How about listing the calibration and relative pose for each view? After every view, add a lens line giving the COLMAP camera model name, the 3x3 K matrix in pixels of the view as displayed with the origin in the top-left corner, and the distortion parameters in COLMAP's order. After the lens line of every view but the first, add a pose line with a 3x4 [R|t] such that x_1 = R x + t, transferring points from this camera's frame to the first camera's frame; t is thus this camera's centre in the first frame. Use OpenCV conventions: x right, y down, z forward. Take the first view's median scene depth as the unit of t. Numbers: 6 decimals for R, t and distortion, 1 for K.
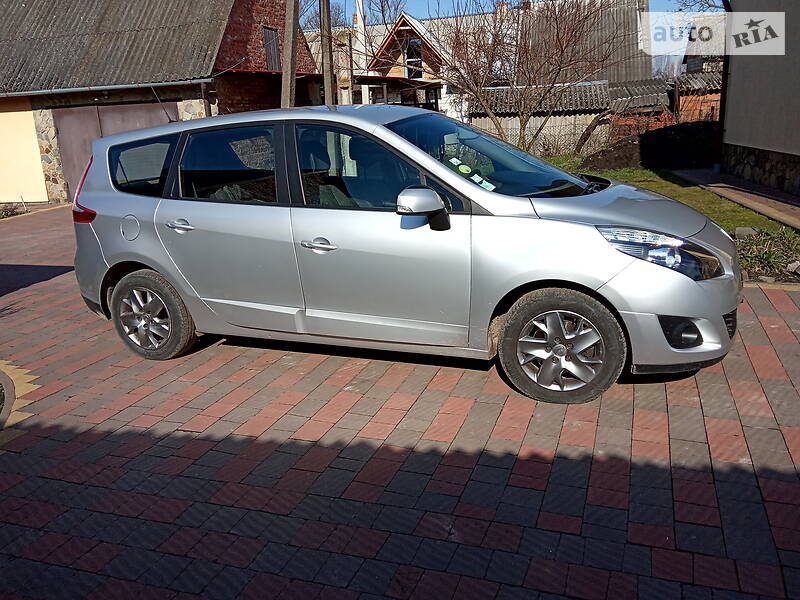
lens RADIAL K [[647.5, 0, 407.3], [0, 647.5, 294.6], [0, 0, 1]] dist [0.073729, -0.104810]
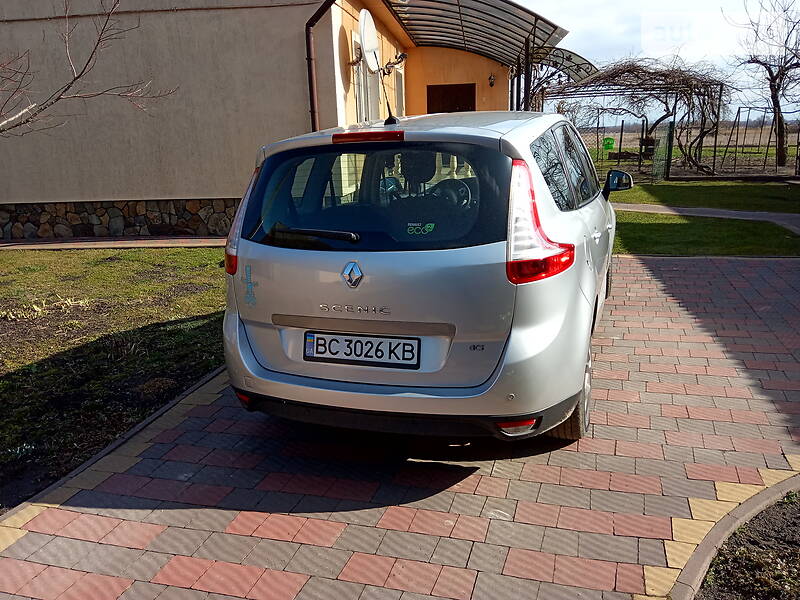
lens RADIAL K [[645.2, 0, 404.8], [0, 645.2, 297.0], [0, 0, 1]] dist [0.089567, -0.129865]
pose [[-0.057429, -0.183509, 0.981339, -1.249355], [0.305666, 0.932524, 0.192268, -0.284806], [-0.950405, 0.311003, 0.002538, 1.329049]]
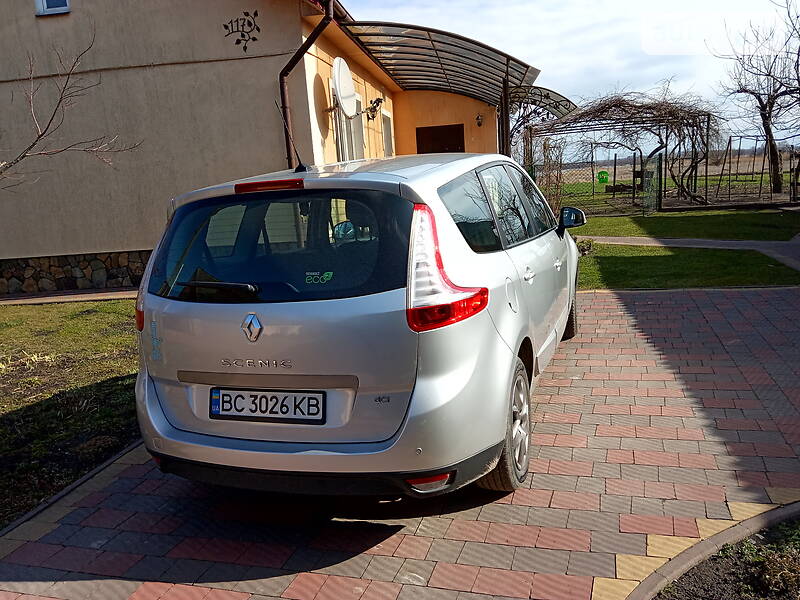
lens RADIAL K [[643.6, 0, 404.0], [0, 643.6, 299.2], [0, 0, 1]] dist [0.100184, -0.150483]
pose [[-0.043360, -0.126337, 0.991039, -1.226199], [0.341040, 0.930515, 0.133543, -0.254742], [-0.939048, 0.343774, 0.002739, 1.220409]]
